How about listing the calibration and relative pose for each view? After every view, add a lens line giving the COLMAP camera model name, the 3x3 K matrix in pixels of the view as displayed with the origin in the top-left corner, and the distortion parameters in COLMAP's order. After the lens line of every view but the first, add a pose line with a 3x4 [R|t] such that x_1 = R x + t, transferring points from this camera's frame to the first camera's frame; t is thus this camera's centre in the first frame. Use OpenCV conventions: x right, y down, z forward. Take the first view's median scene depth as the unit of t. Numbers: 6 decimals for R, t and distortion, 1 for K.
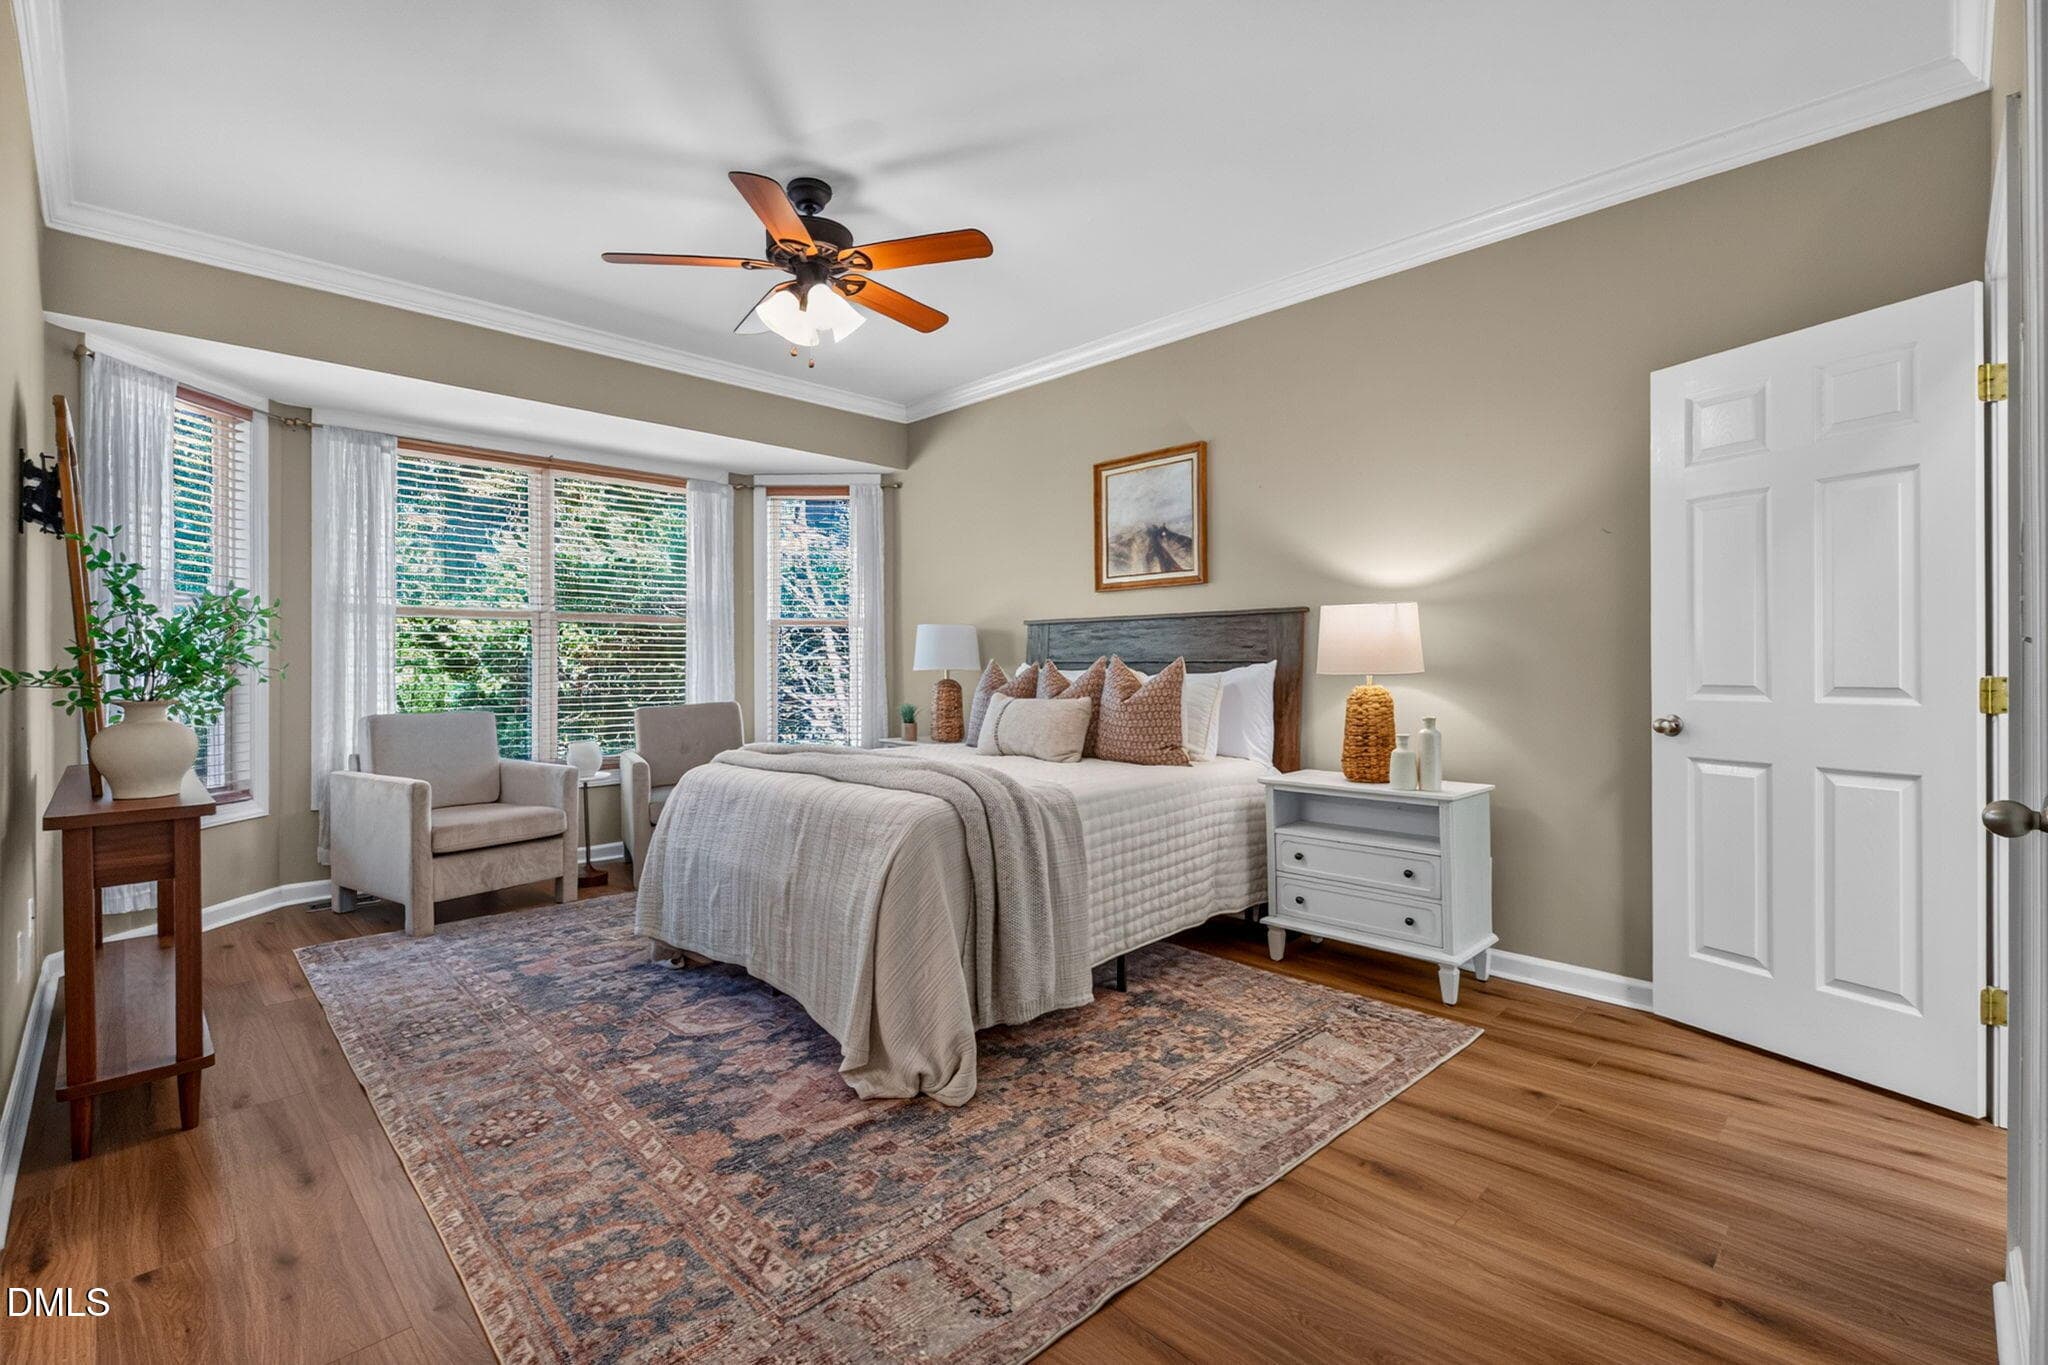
lens RADIAL K [[899.0, 0, 1009.6], [0, 899.0, 666.3], [0, 0, 1]] dist [0.017970, -0.010662]
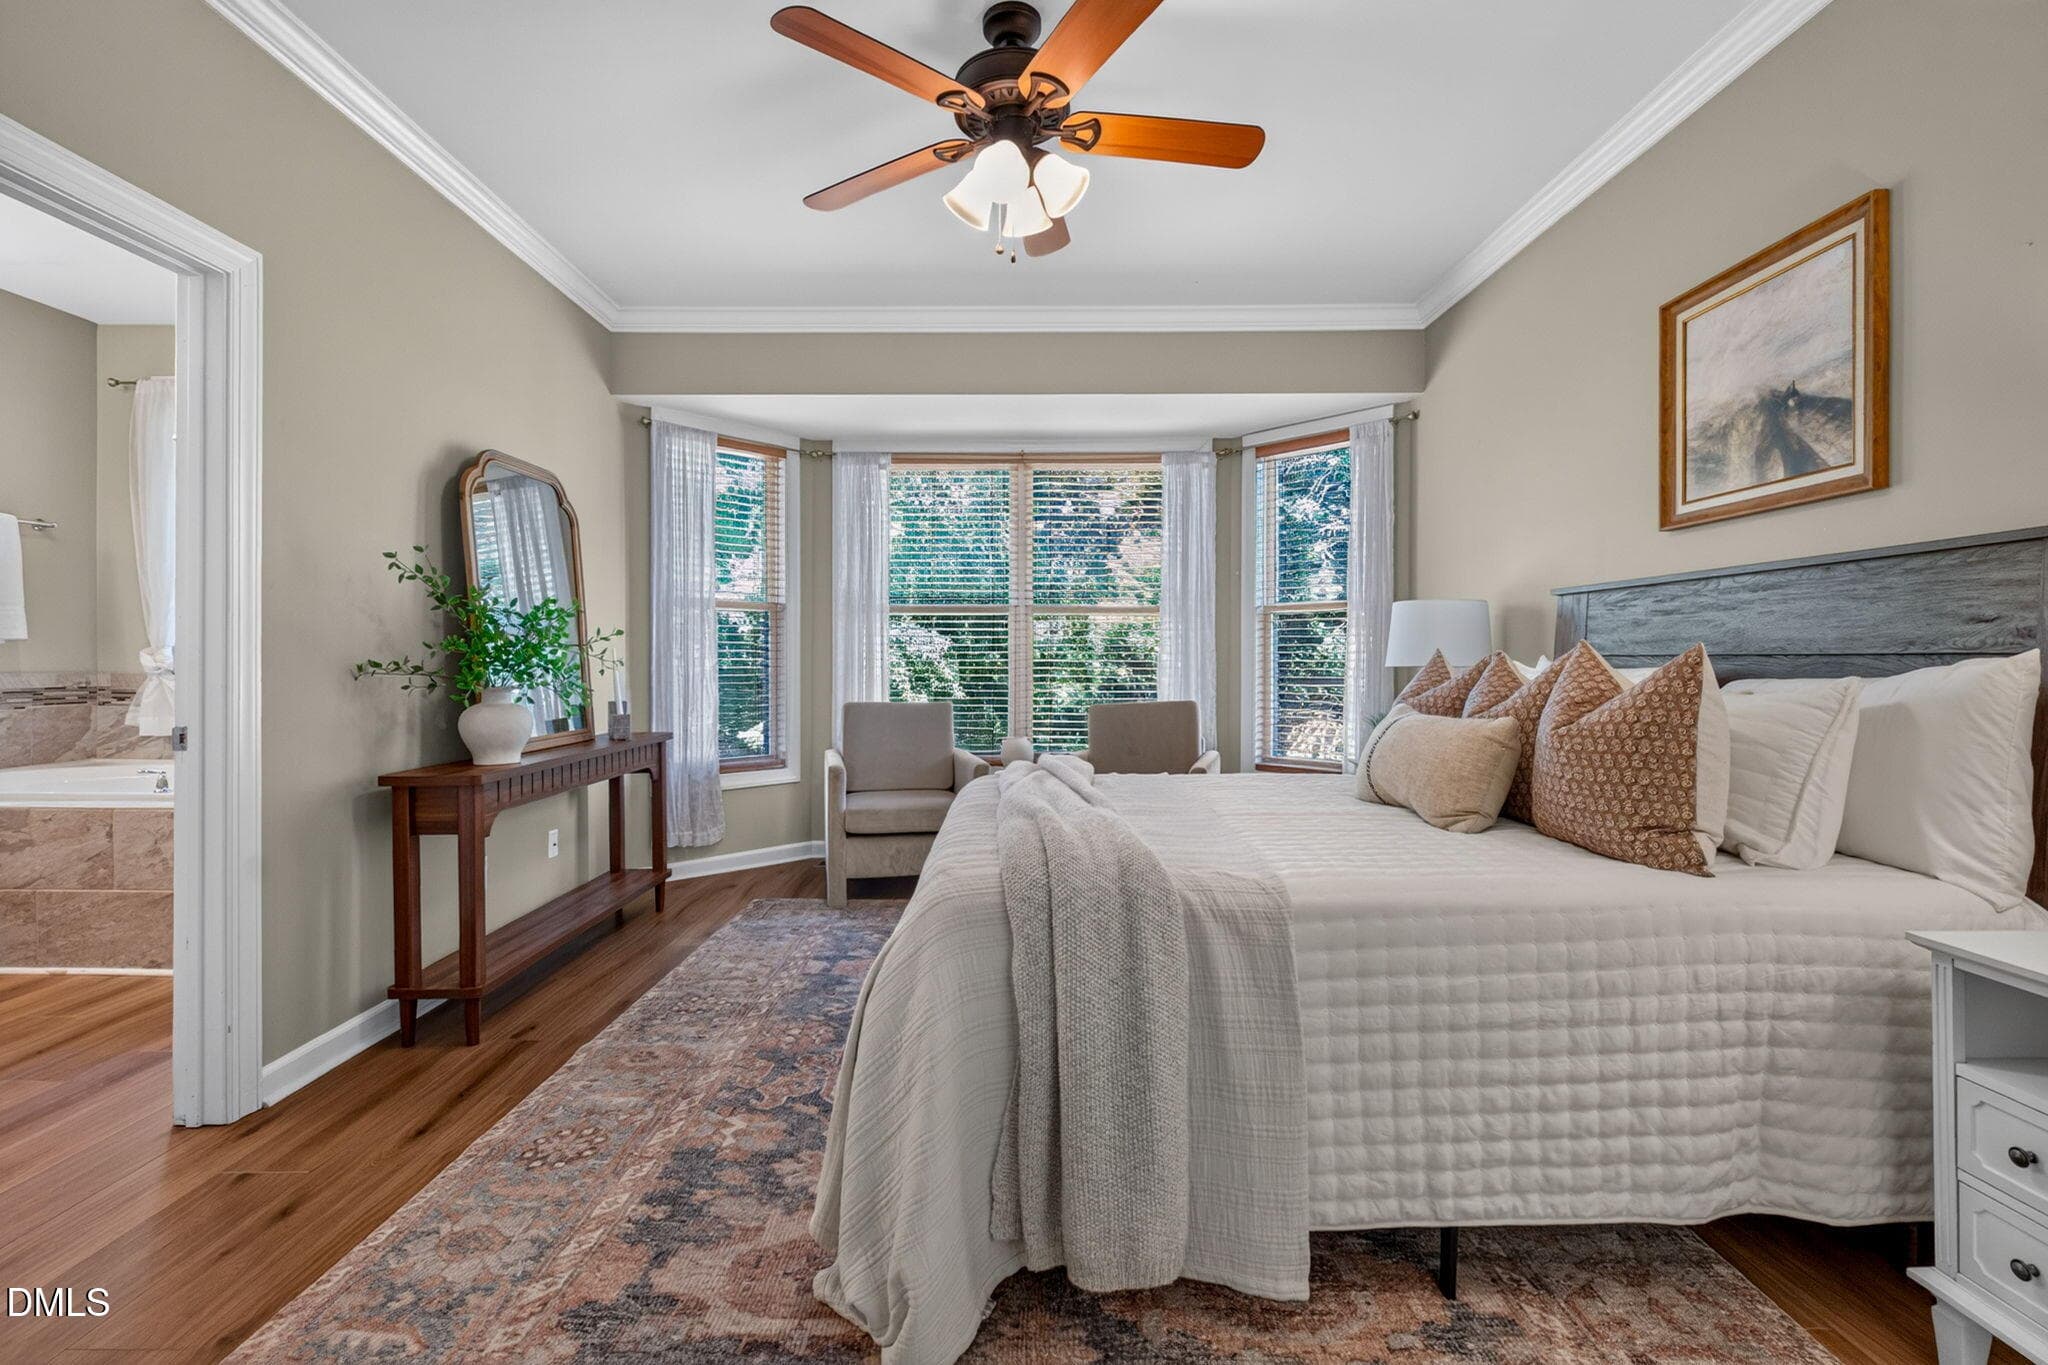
lens RADIAL K [[899.0, 0, 1009.6], [0, 899.0, 666.3], [0, 0, 1]] dist [0.017970, -0.010662]
pose [[0.713061, 0.007866, -0.701058, 0.267911], [-0.002987, 0.999962, 0.008182, -0.000955], [0.701096, -0.003740, 0.713057, 0.400949]]
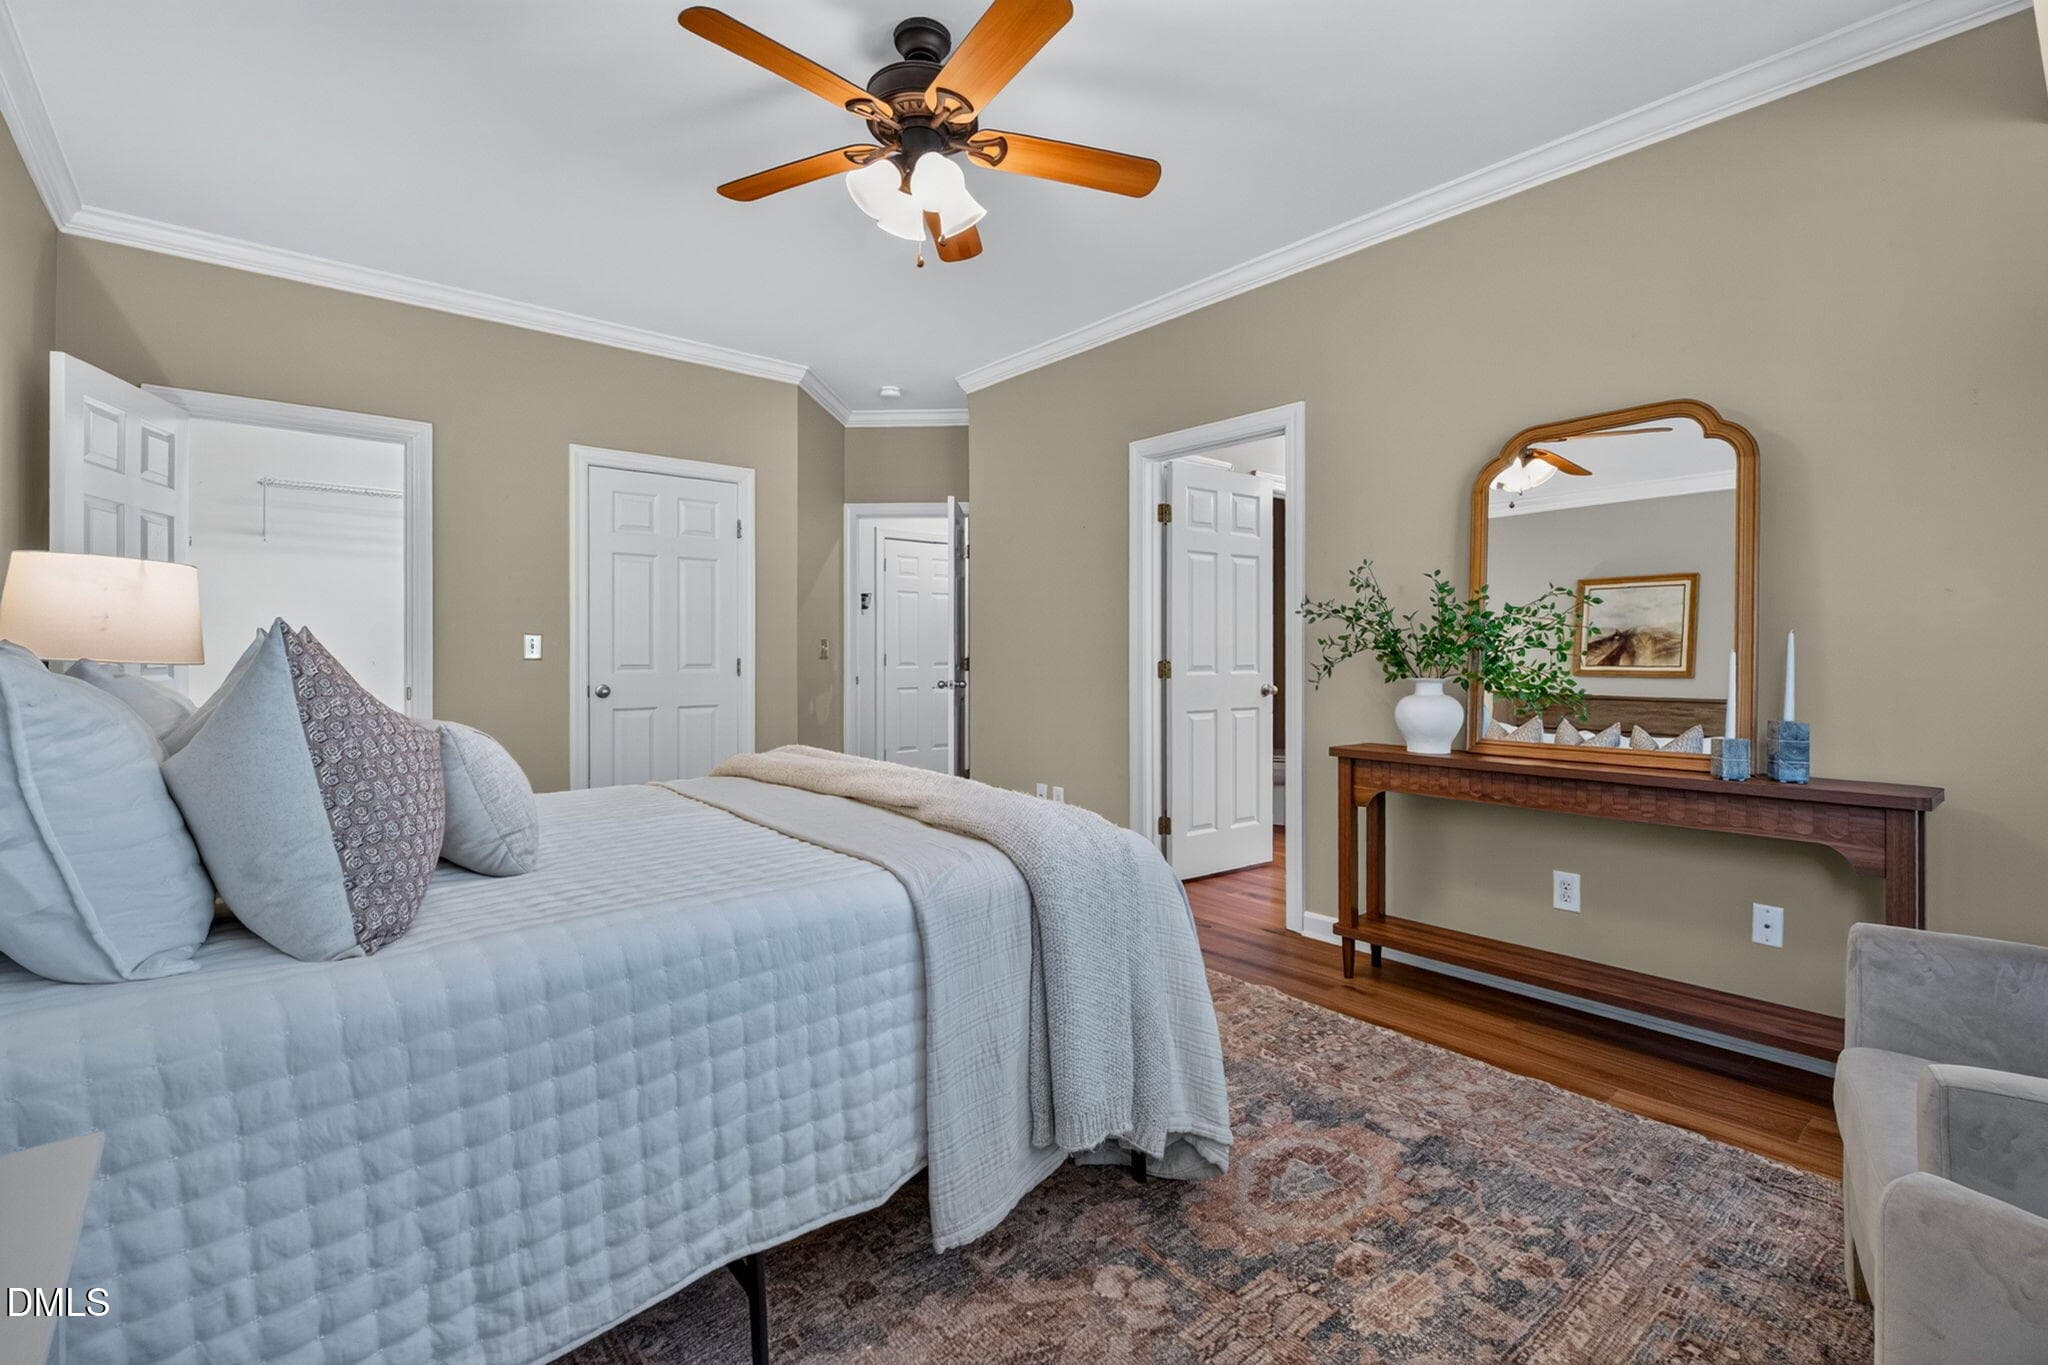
lens RADIAL K [[899.0, 0, 1009.6], [0, 899.0, 666.3], [0, 0, 1]] dist [0.017970, -0.010662]
pose [[-0.995888, 0.004816, 0.090463, -0.315978], [0.005403, 0.999966, 0.006246, 0.004098], [-0.090430, 0.006709, -0.995880, 1.534445]]
